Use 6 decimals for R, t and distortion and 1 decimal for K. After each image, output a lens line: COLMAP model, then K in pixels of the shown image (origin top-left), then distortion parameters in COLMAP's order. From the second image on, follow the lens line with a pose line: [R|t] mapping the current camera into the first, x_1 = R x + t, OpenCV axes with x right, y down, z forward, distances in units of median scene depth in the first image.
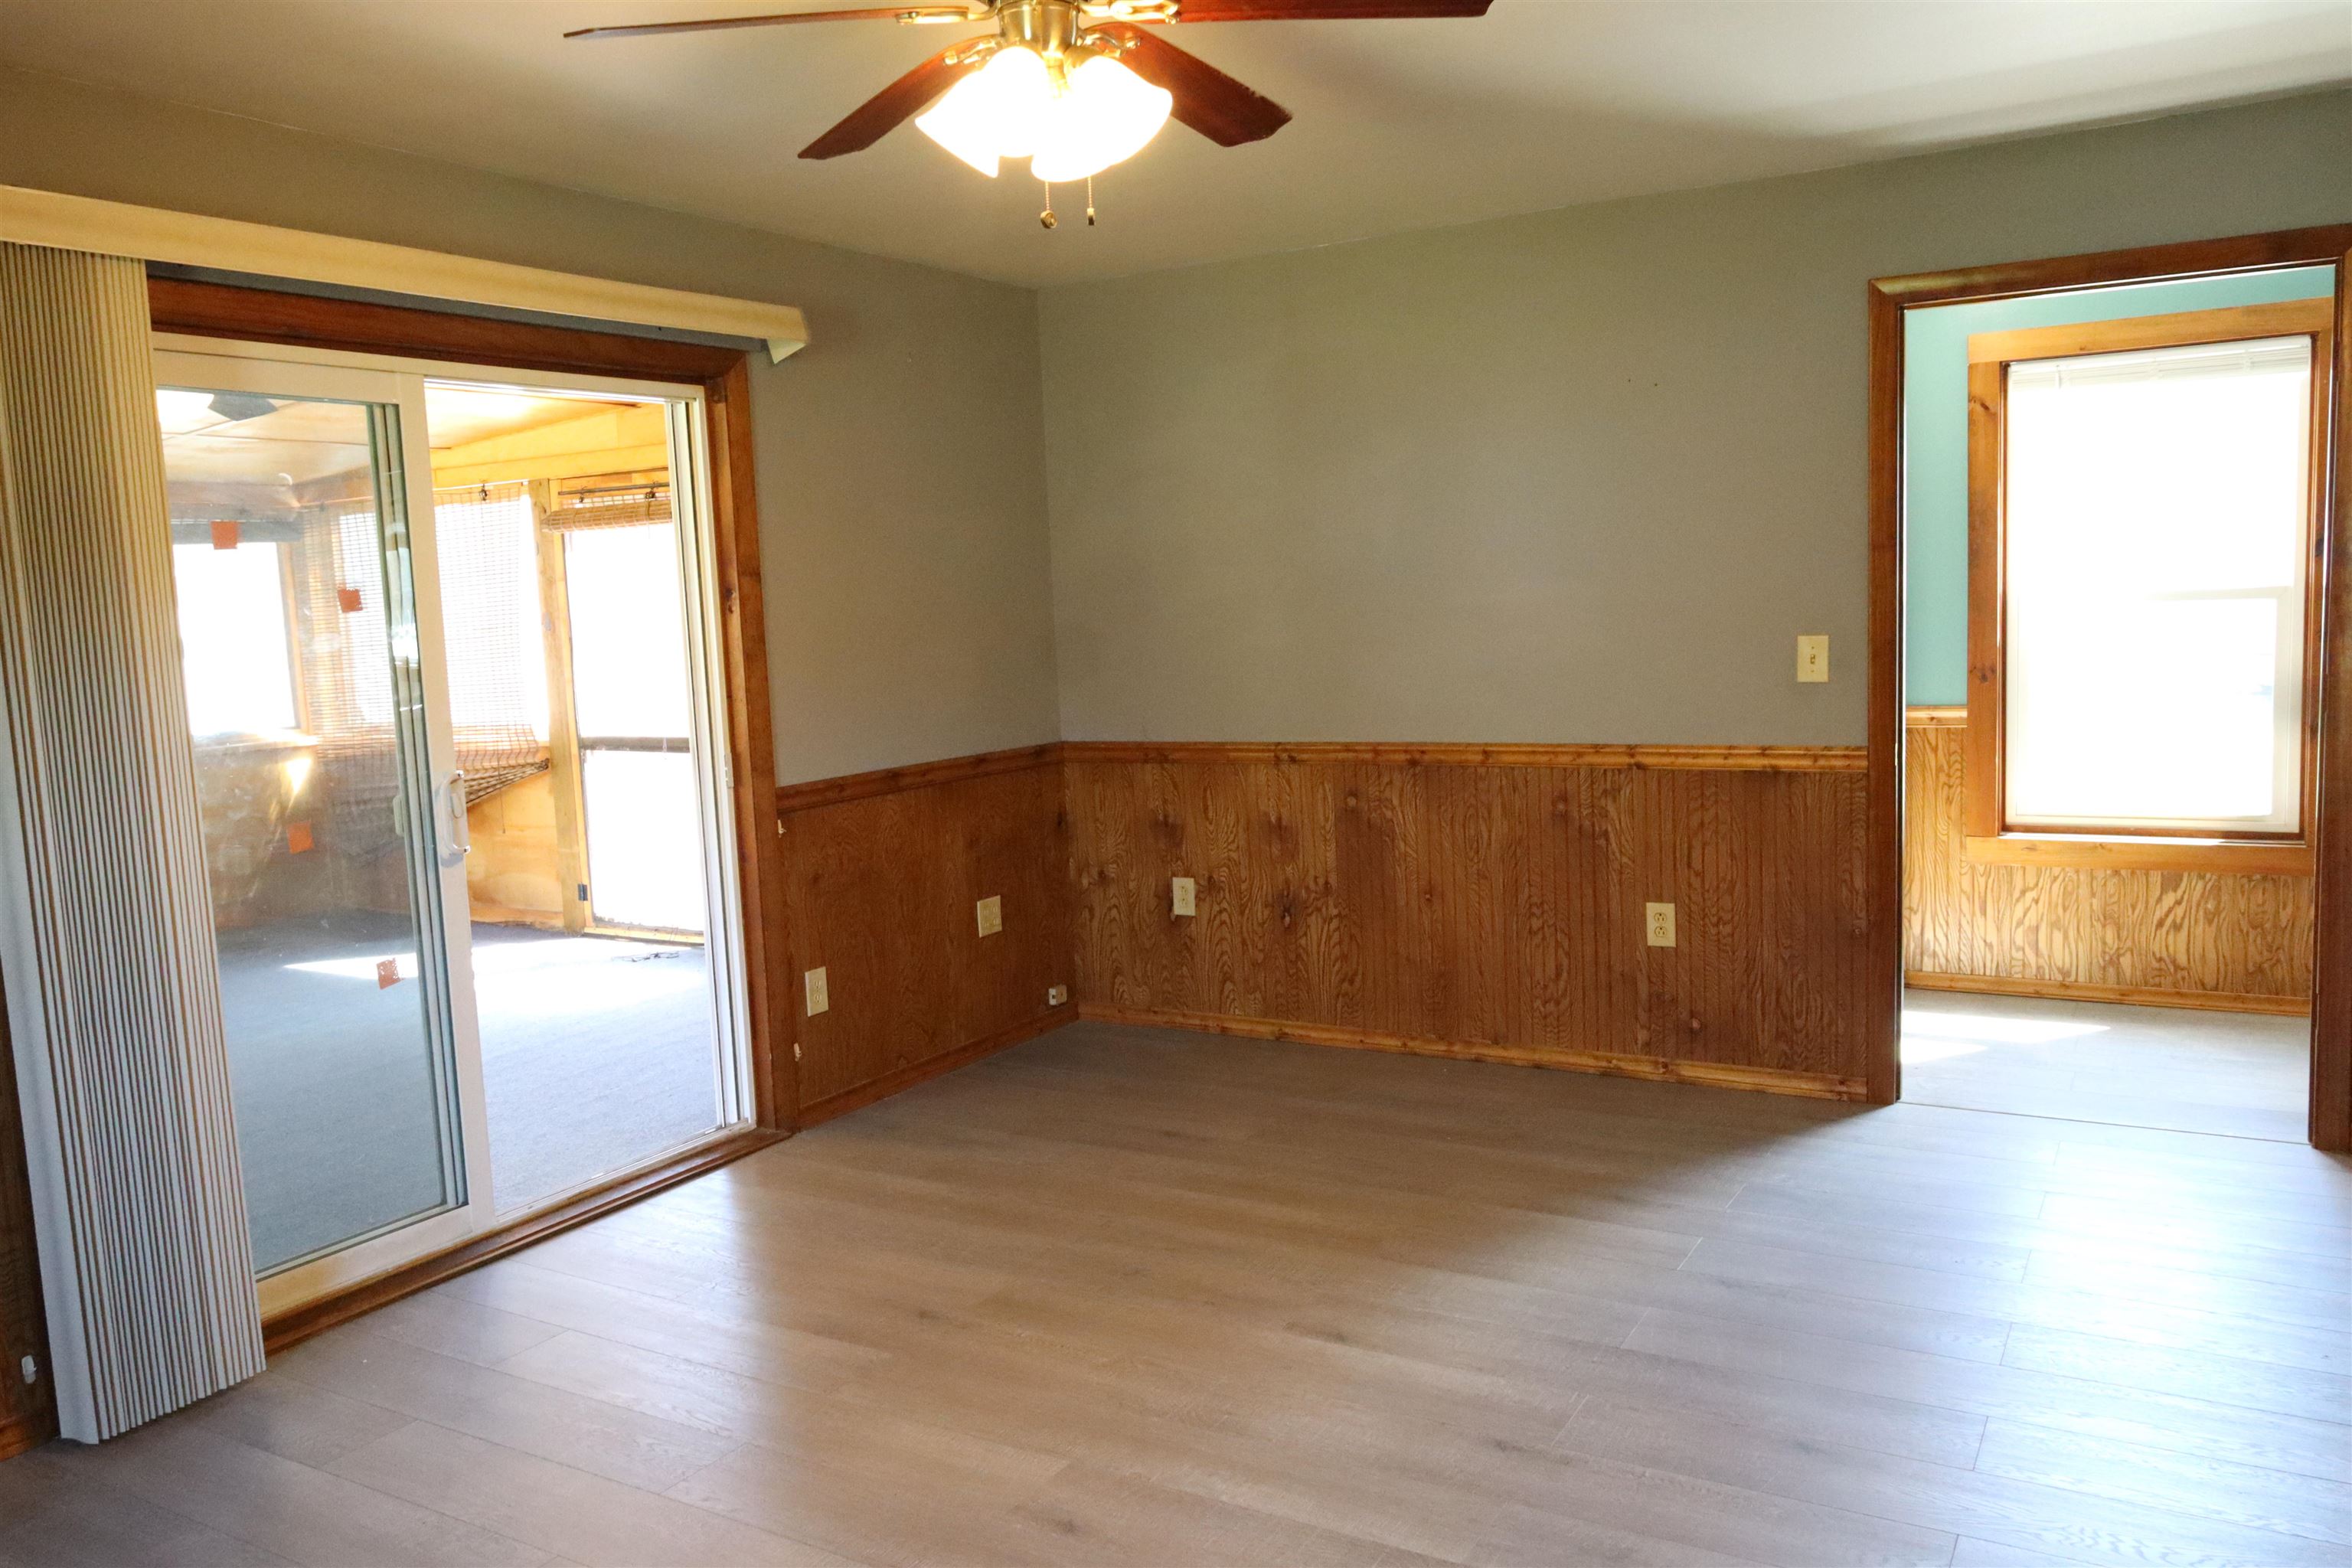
lens RADIAL K [[1739.2, 0, 1186.3], [0, 1739.2, 784.2], [0, 0, 1]] dist [-0.003259, -0.001938]
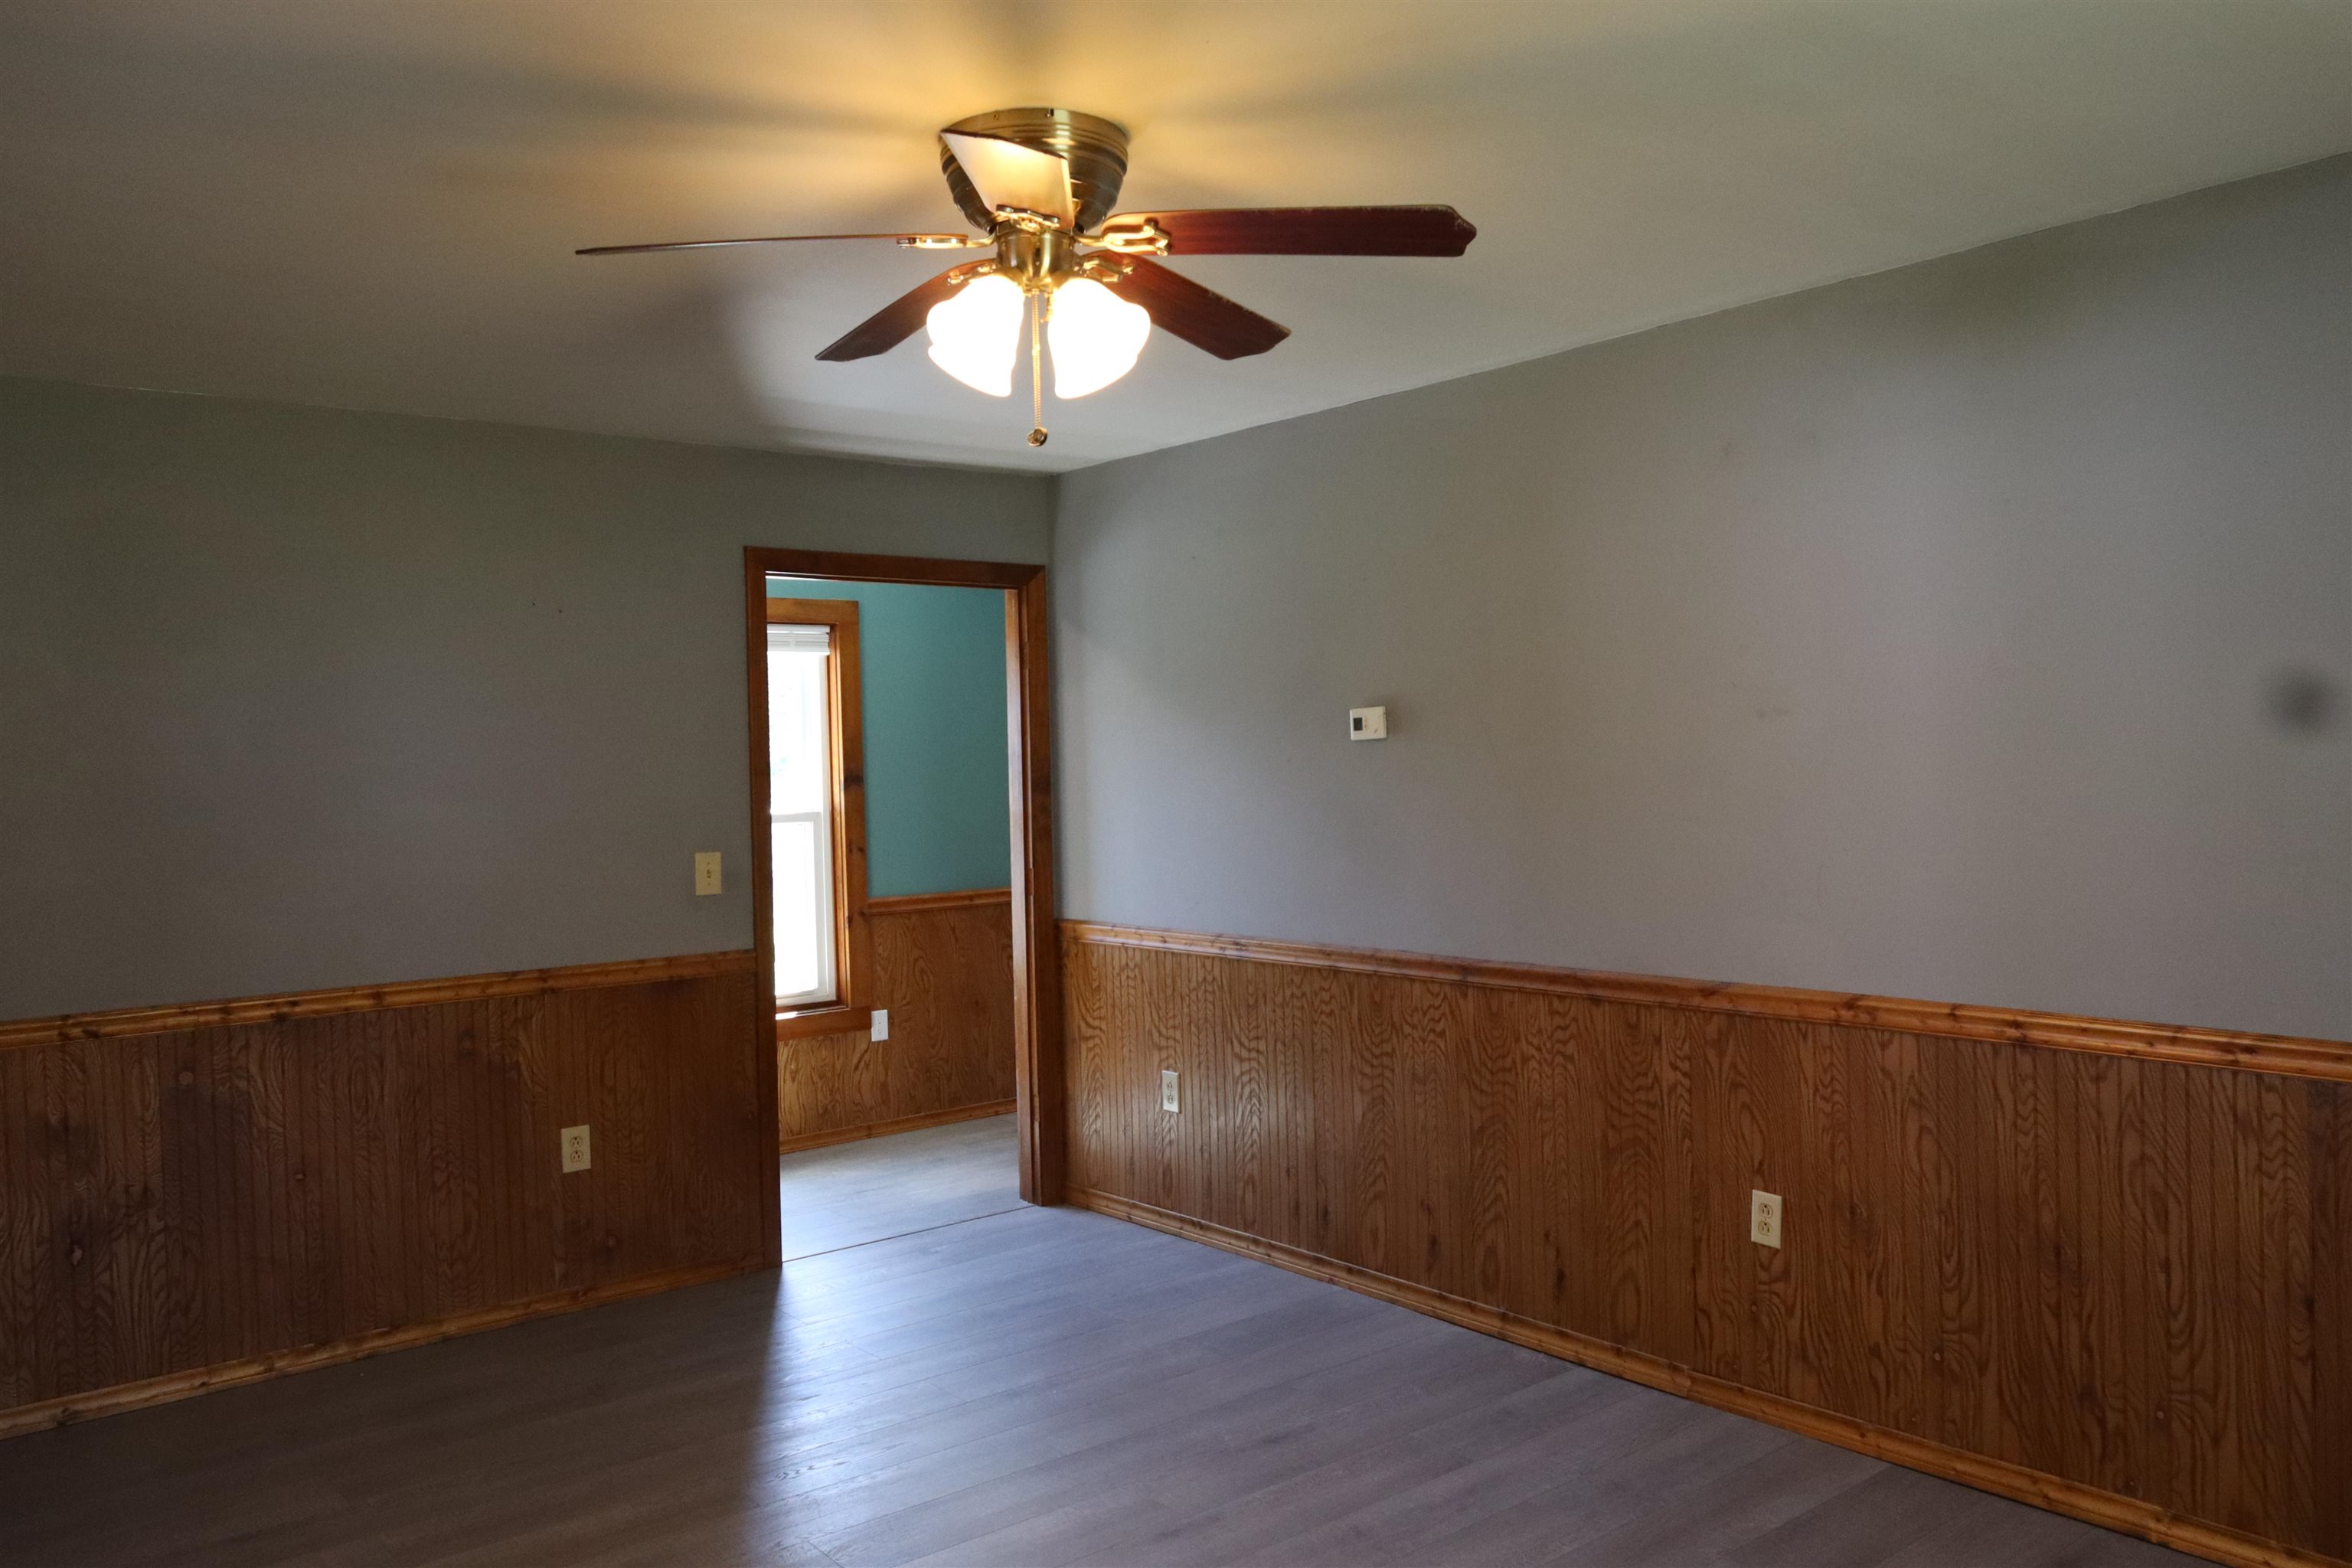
lens RADIAL K [[1739.2, 0, 1186.8], [0, 1739.2, 781.0], [0, 0, 1]] dist [-0.003259, -0.001938]
pose [[0.343259, 0.020620, 0.939014, -0.516417], [0.113188, 0.991565, -0.063150, -0.023696], [-0.932396, 0.127962, 0.338030, 0.303983]]
